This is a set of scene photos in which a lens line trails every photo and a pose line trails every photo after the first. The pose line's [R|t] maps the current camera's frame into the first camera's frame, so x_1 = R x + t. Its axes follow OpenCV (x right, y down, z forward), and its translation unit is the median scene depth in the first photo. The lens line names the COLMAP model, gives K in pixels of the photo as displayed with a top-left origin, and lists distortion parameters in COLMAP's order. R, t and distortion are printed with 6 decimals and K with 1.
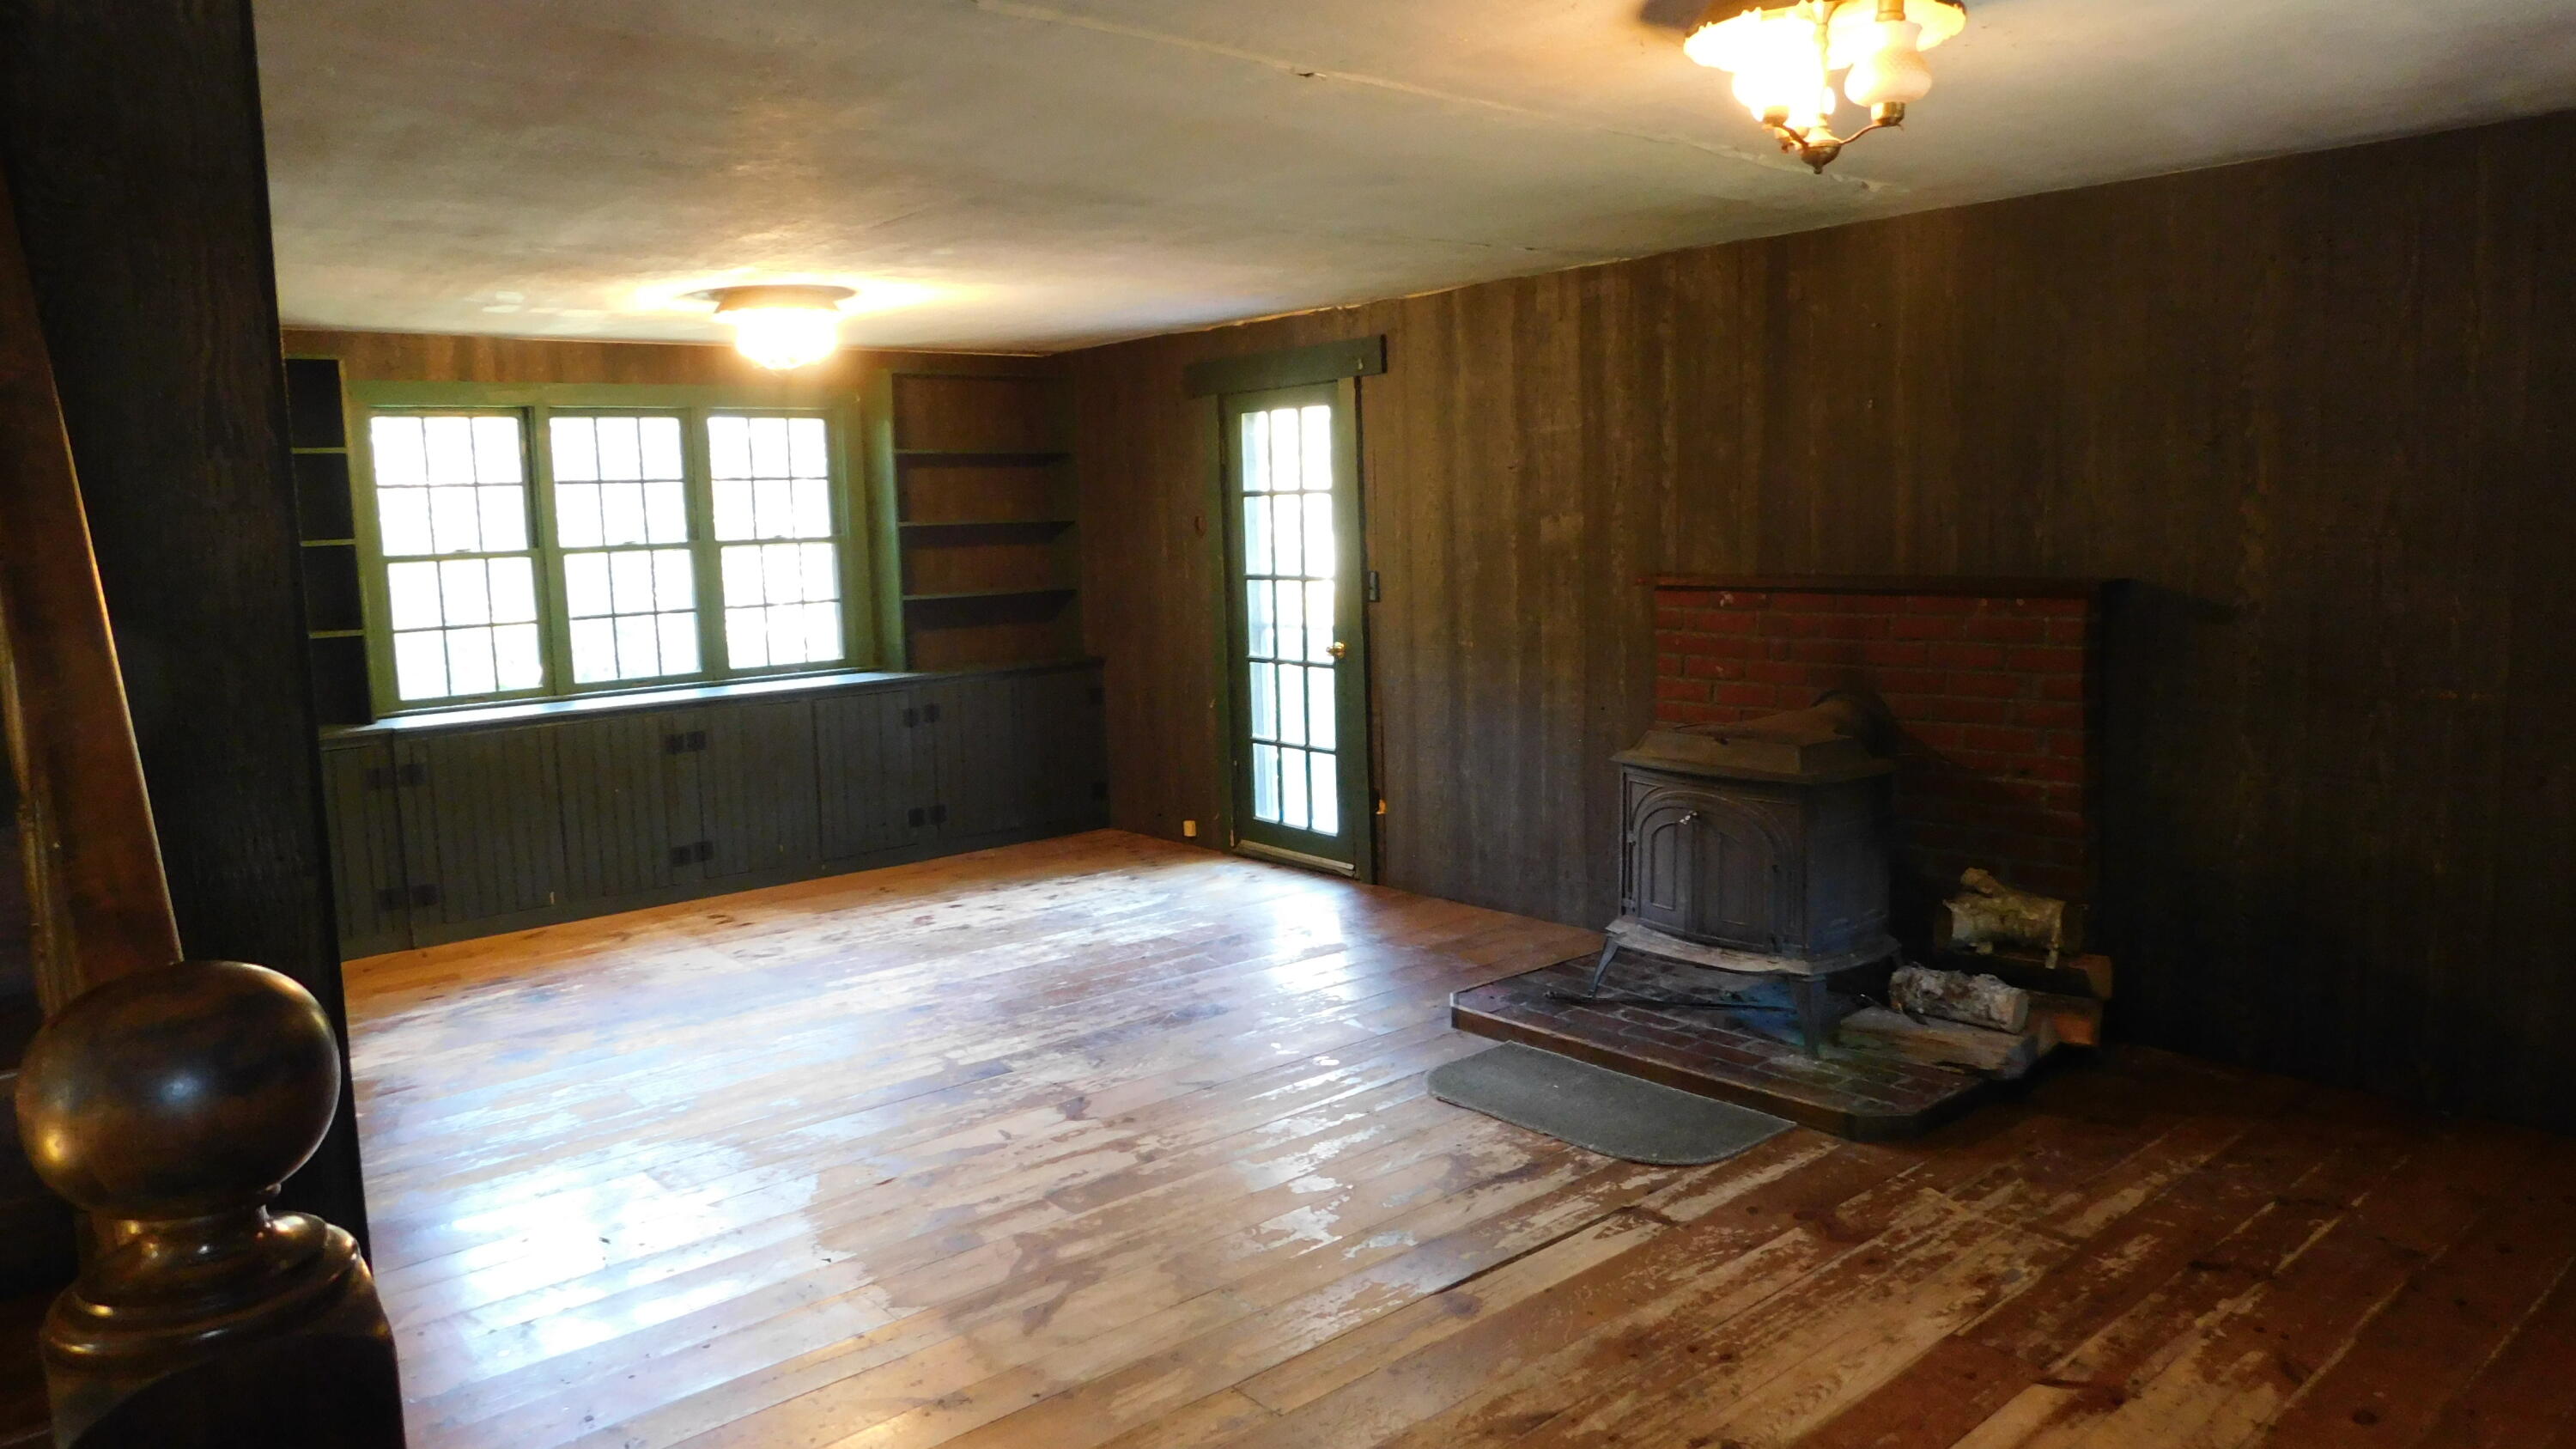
lens RADIAL K [[1694.3, 0, 1289.9], [0, 1694.3, 719.4], [0, 0, 1]] dist [-0.045958, 0.001874]
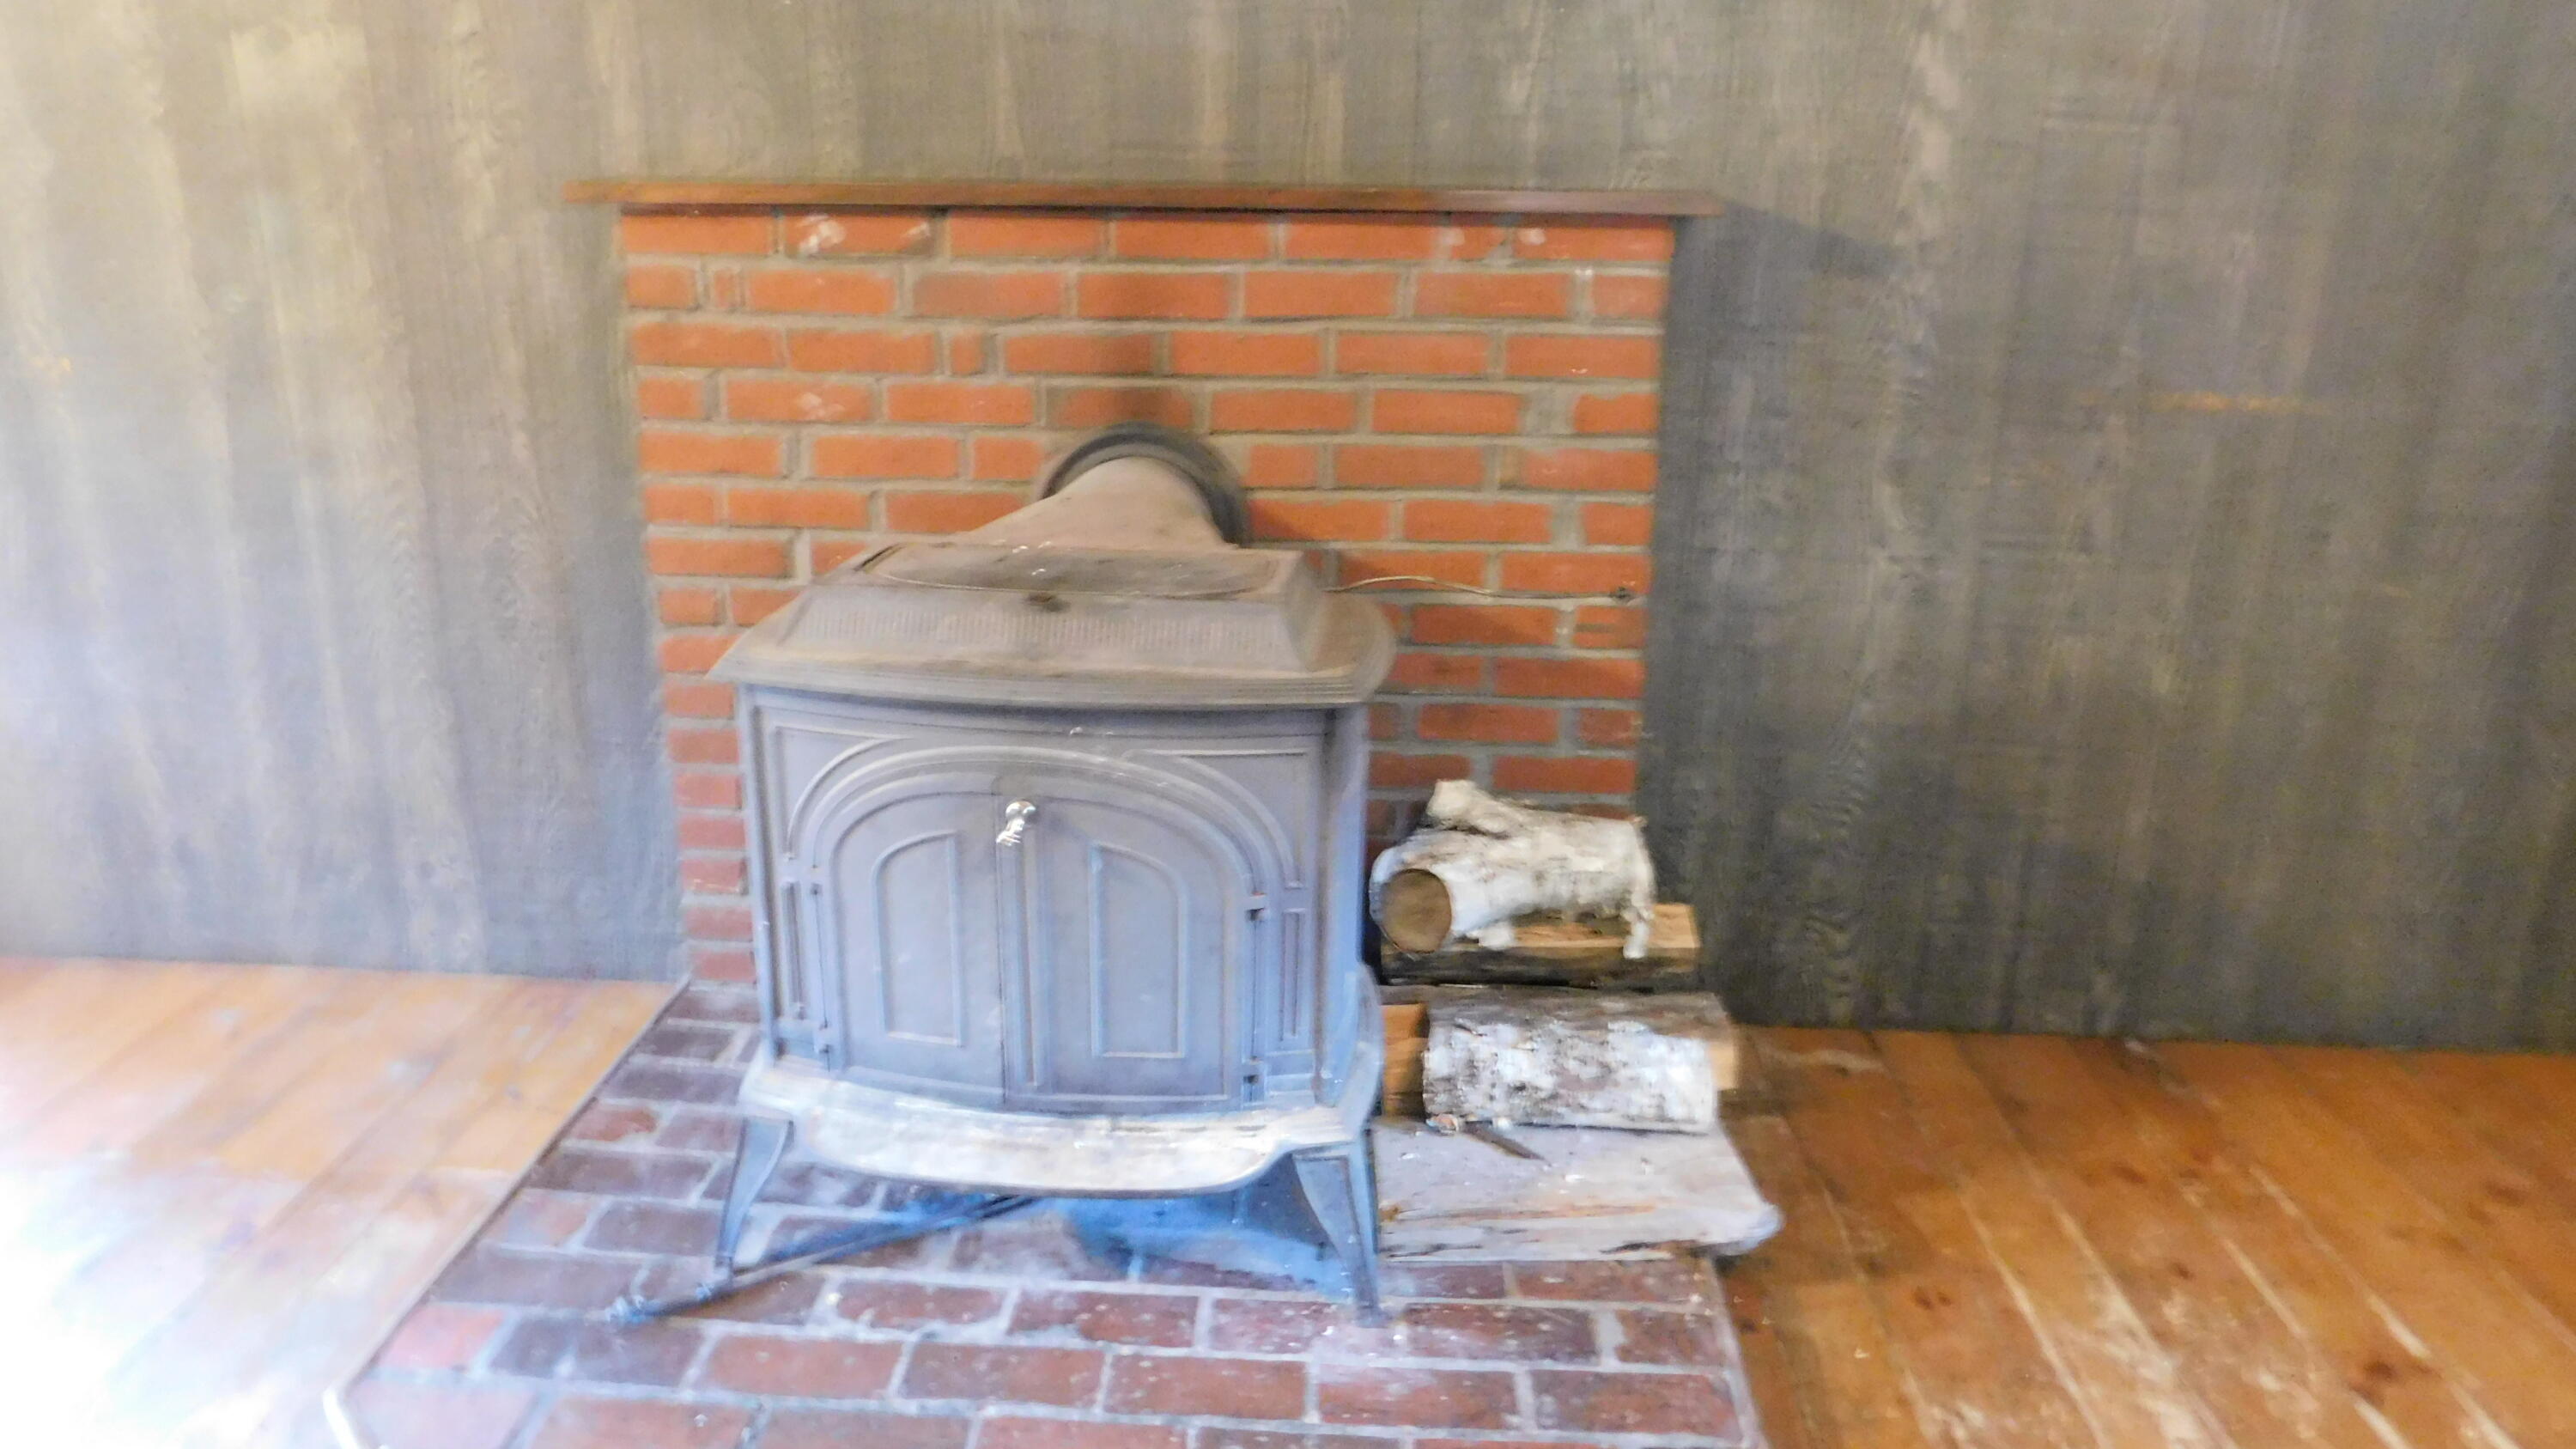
lens RADIAL K [[1694.3, 0, 1287.1], [0, 1694.3, 731.8], [0, 0, 1]] dist [-0.045958, 0.001874]
pose [[0.689851, -0.188009, 0.699113, 0.020599], [0.053730, 0.976323, 0.209540, -0.035044], [-0.721955, -0.106989, 0.683618, 0.683585]]
